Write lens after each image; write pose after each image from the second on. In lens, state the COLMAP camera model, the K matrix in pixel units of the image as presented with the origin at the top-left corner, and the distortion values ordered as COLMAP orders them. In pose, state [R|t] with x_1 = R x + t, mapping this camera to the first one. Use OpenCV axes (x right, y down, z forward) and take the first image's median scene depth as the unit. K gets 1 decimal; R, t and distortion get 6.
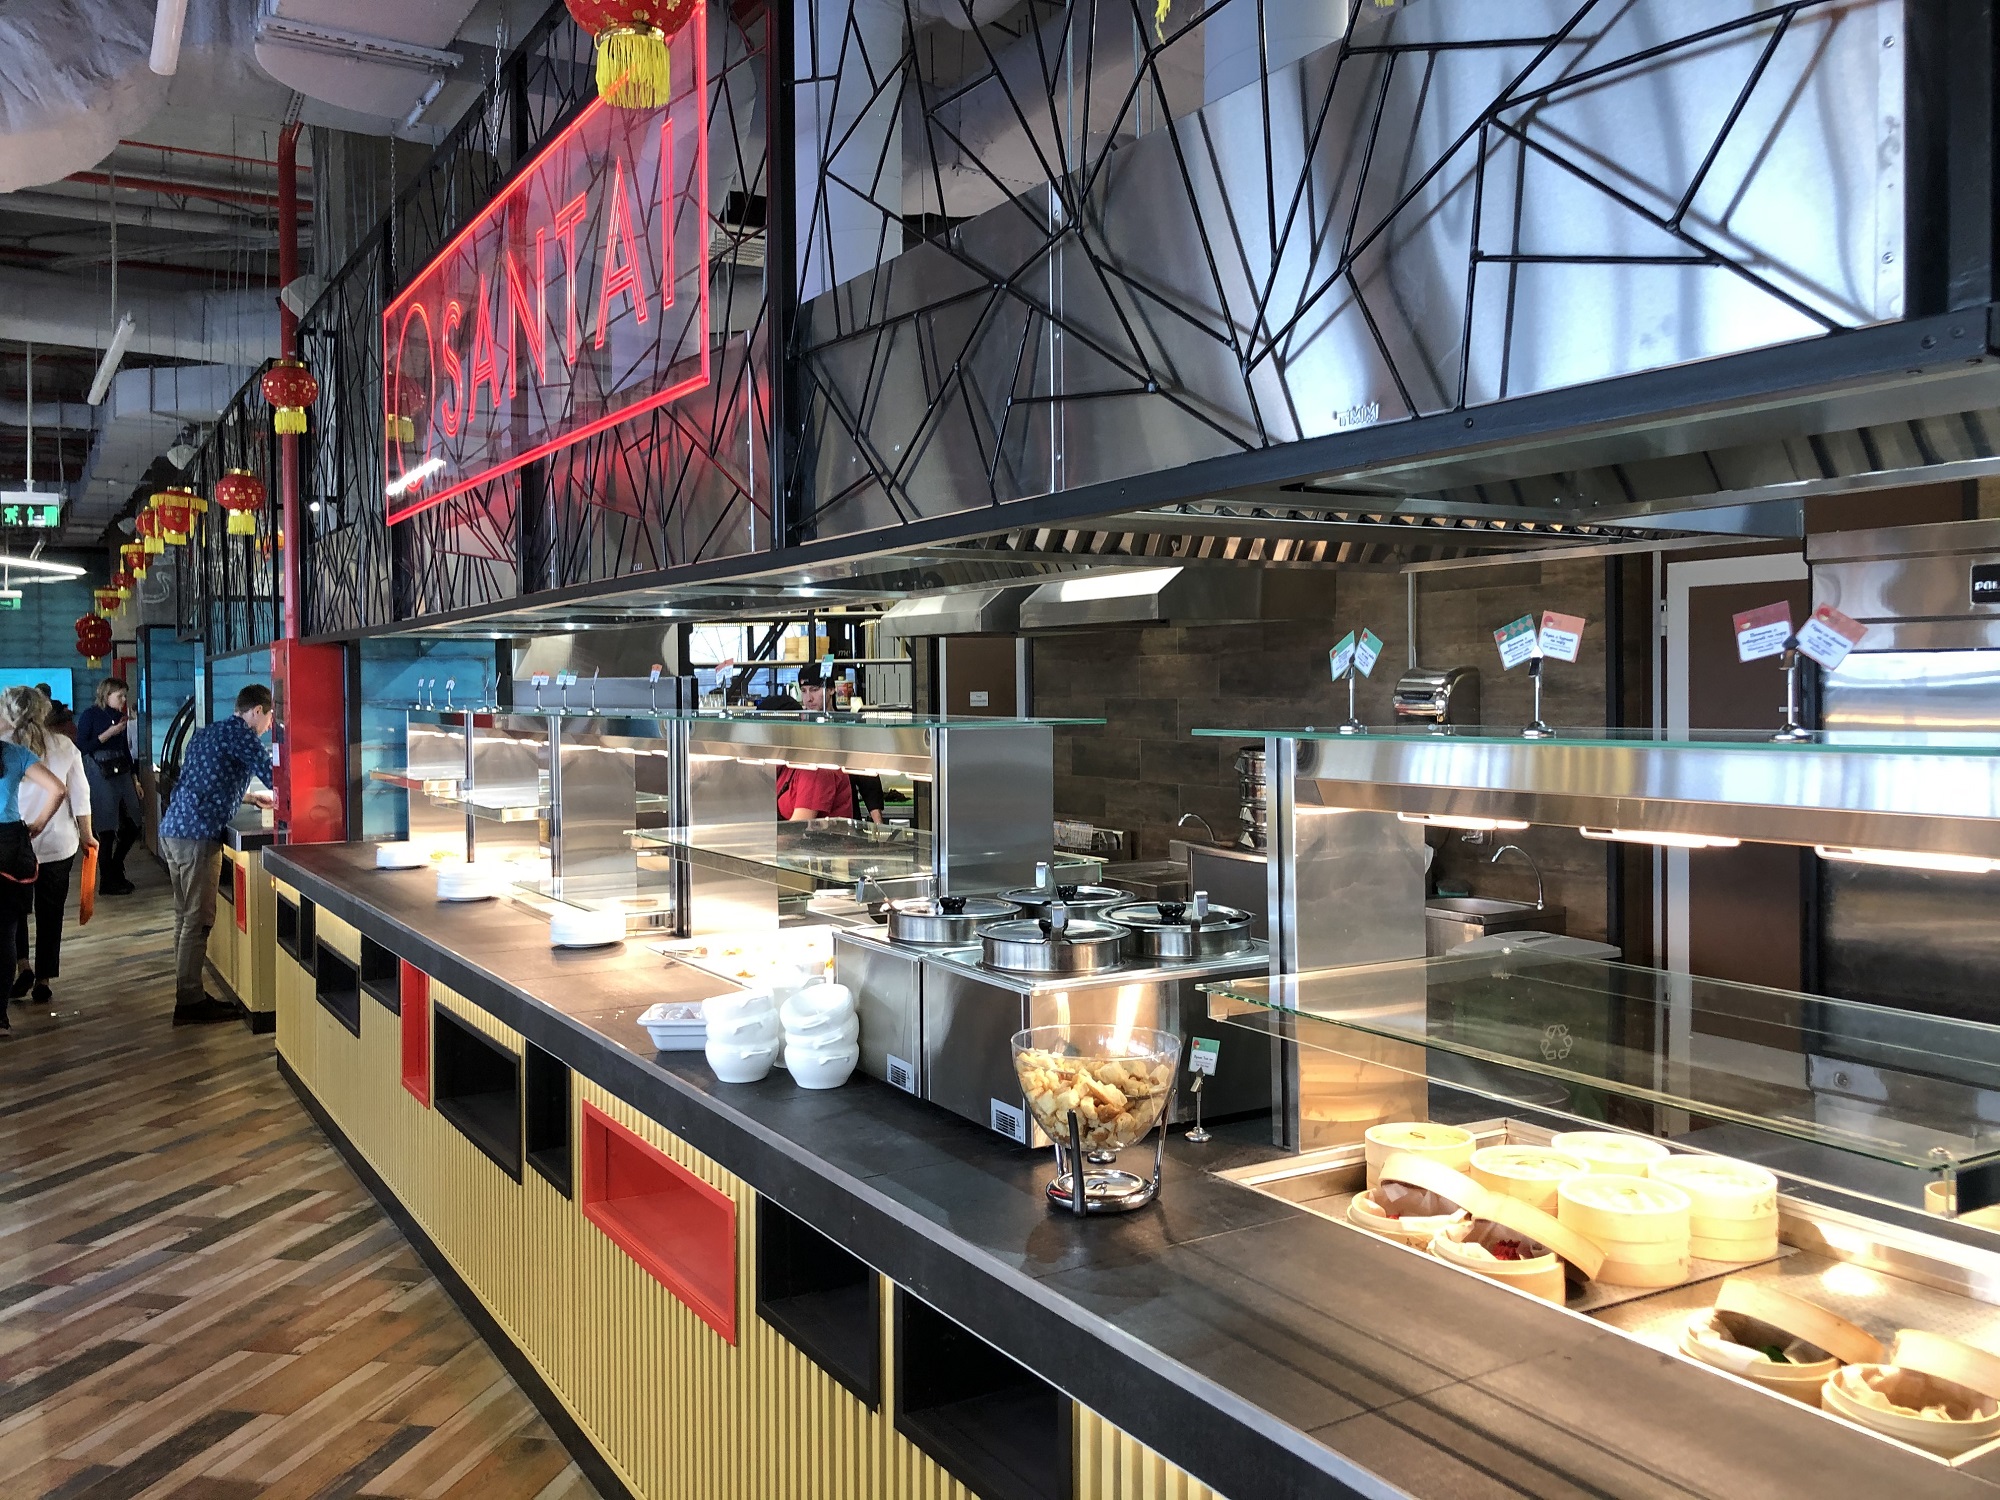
lens RADIAL K [[1643.5, 0, 1003.8], [0, 1643.5, 735.5], [0, 0, 1]] dist [0.053523, -0.053647]
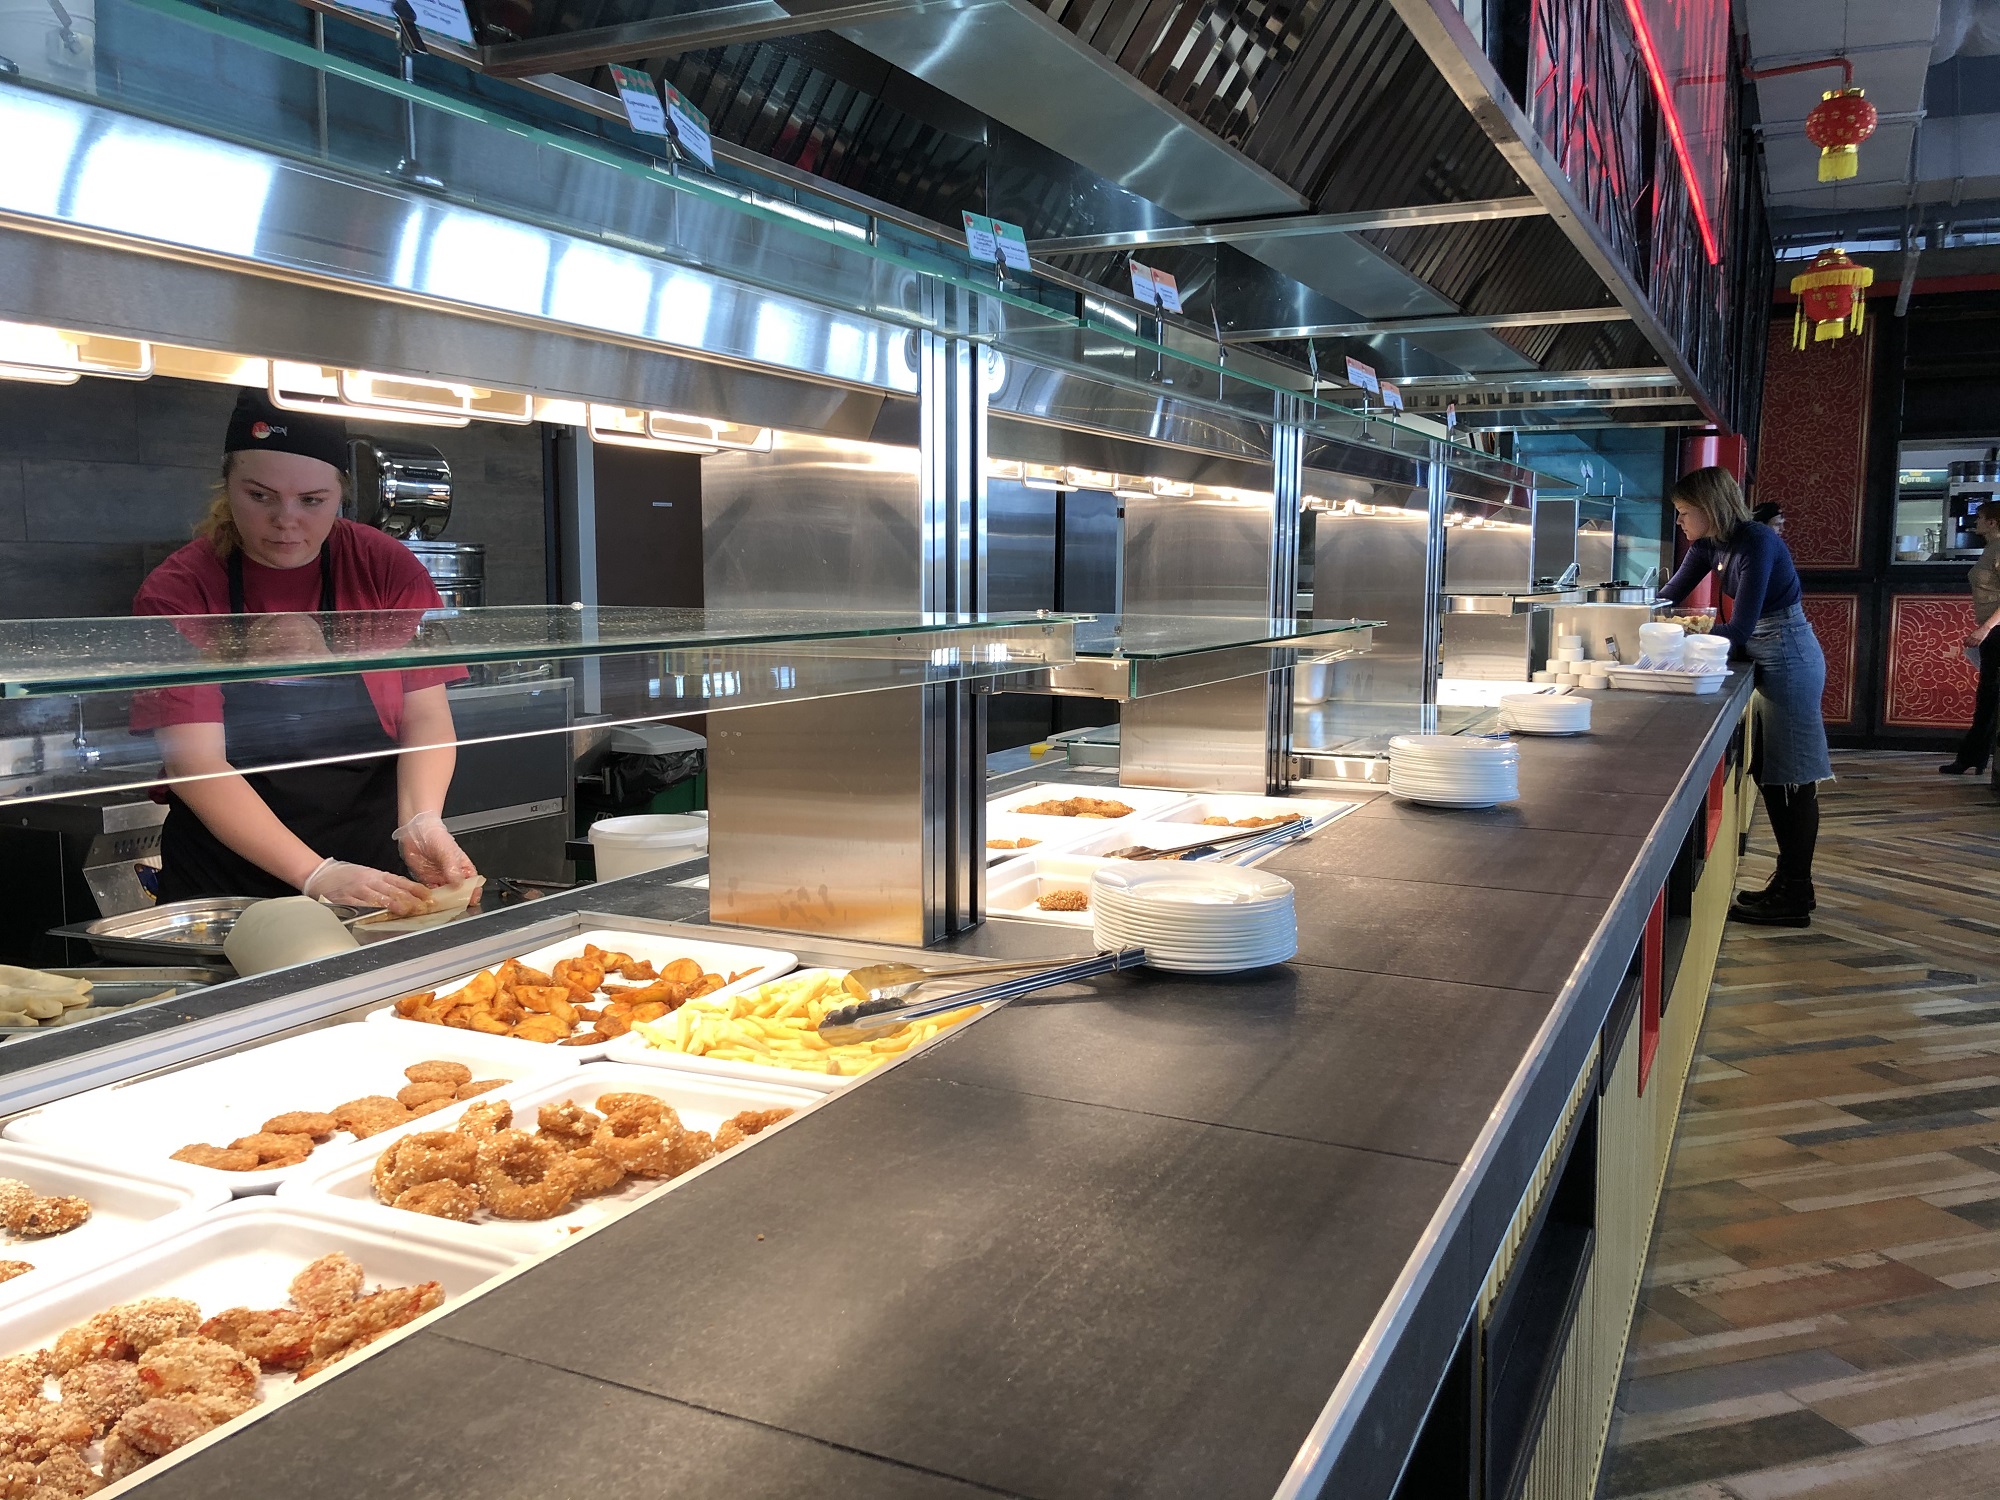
lens RADIAL K [[1643.5, 0, 983.7], [0, 1643.5, 739.8], [0, 0, 1]] dist [0.053523, -0.053647]
pose [[-0.536808, -0.084199, 0.839493, -0.337219], [0.025956, 0.992889, 0.116182, 0.010778], [-0.843305, 0.084158, -0.530805, 0.707207]]
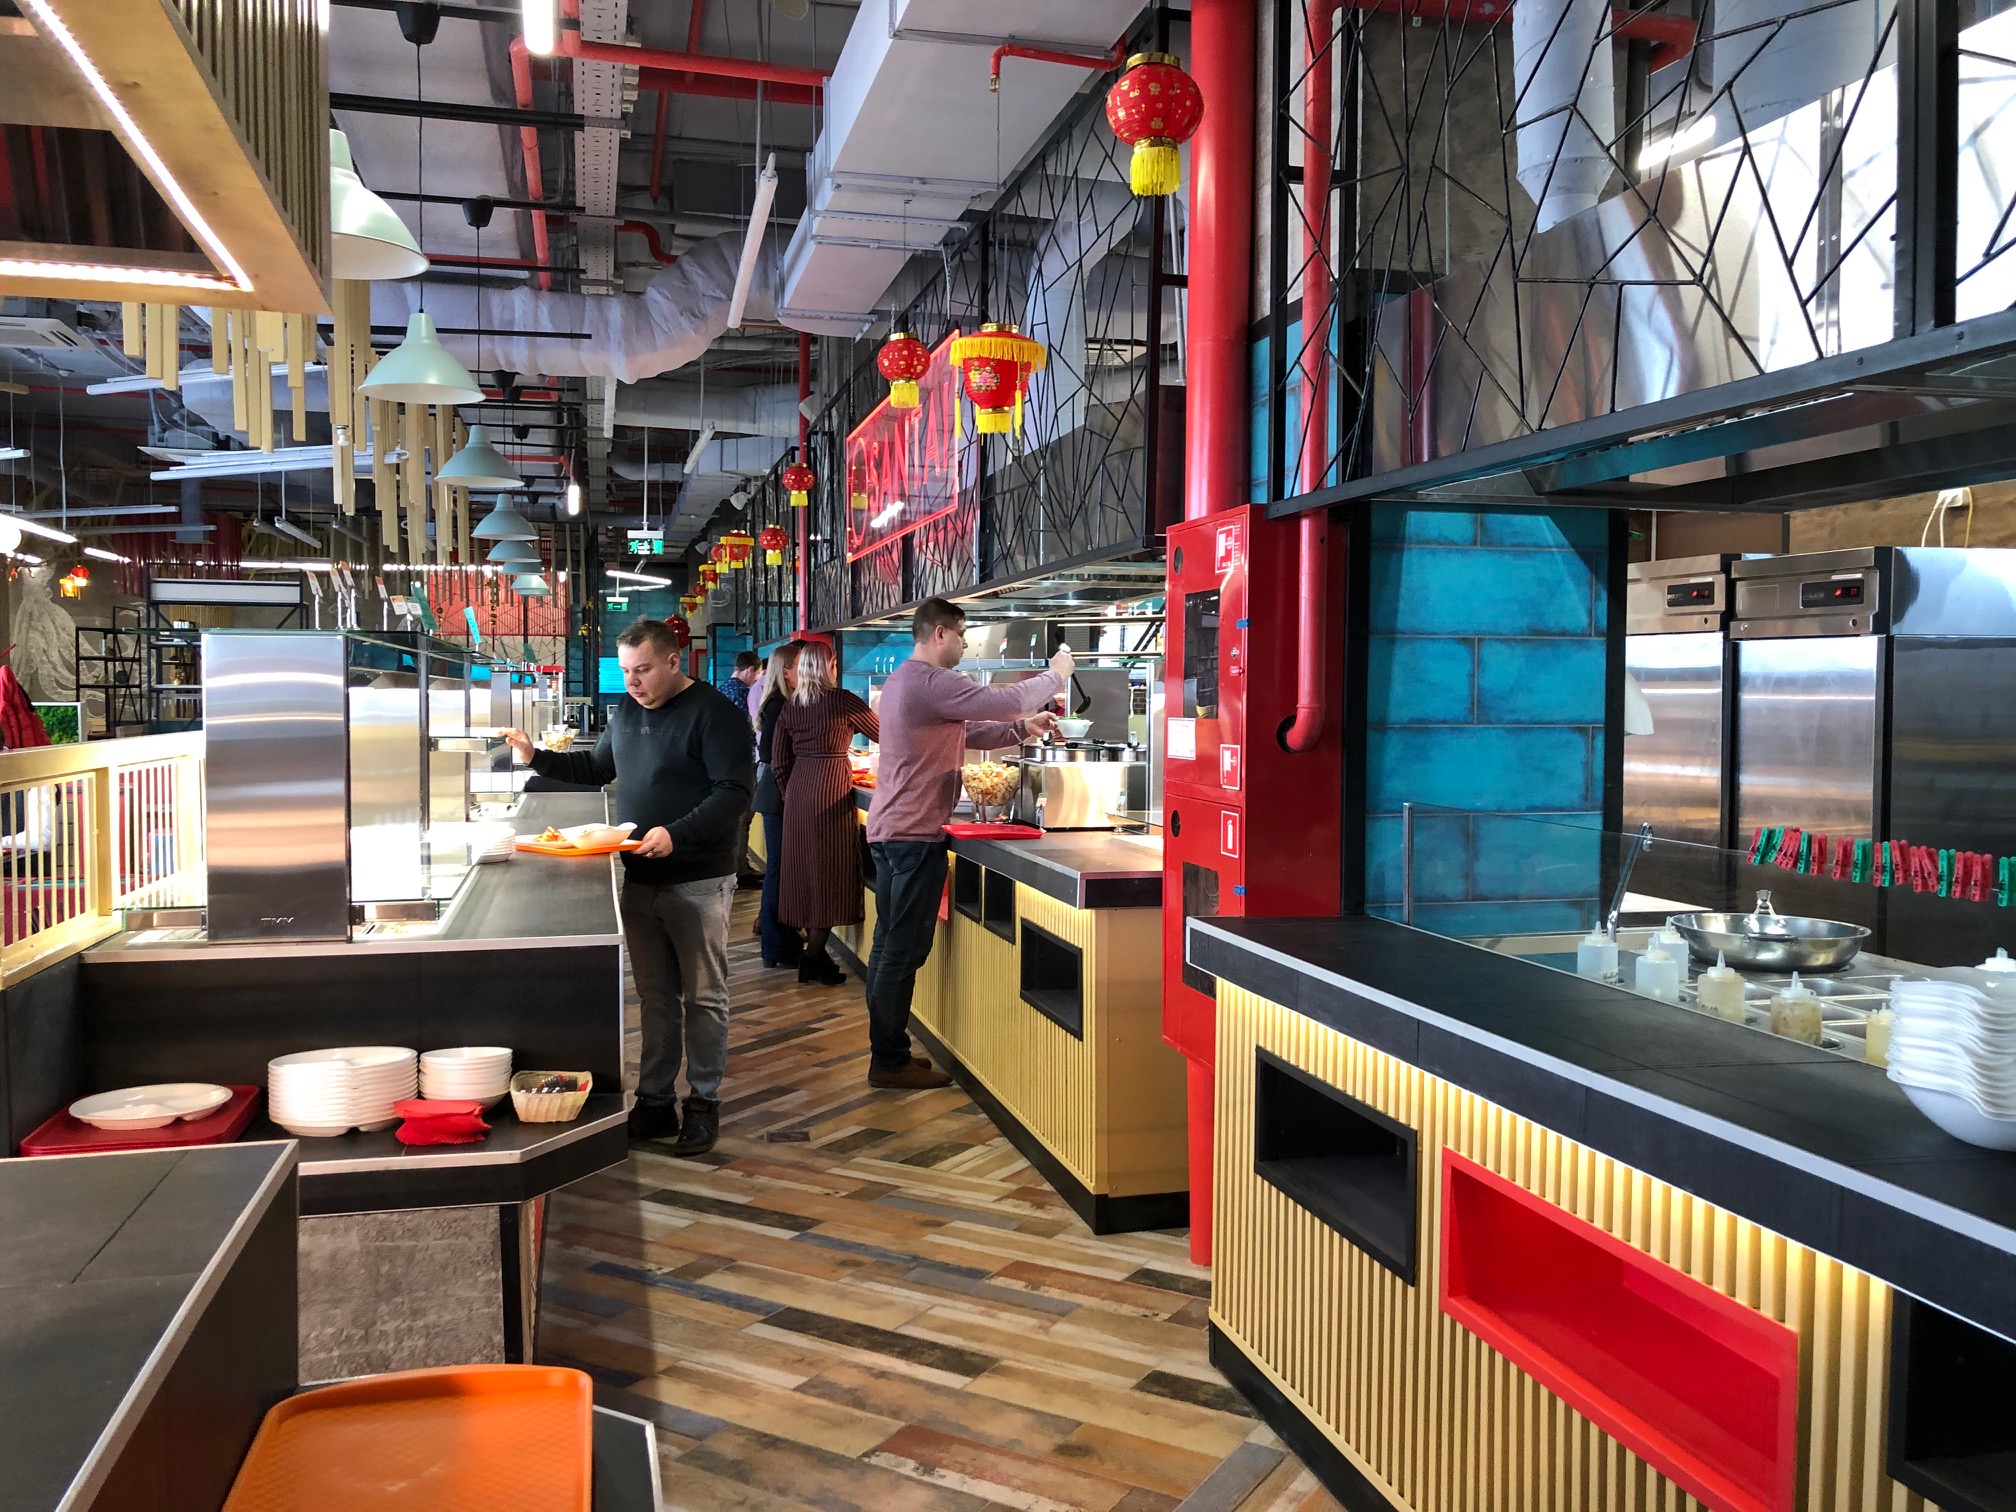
lens RADIAL K [[1656.6, 0, 1007.6], [0, 1656.6, 771.7], [0, 0, 1]] dist [0.053523, -0.053647]
pose [[0.955688, 0.024959, -0.293322, 0.158927], [-0.018561, 0.999526, 0.024575, 0.023888], [0.293797, -0.018042, 0.955698, -0.320288]]
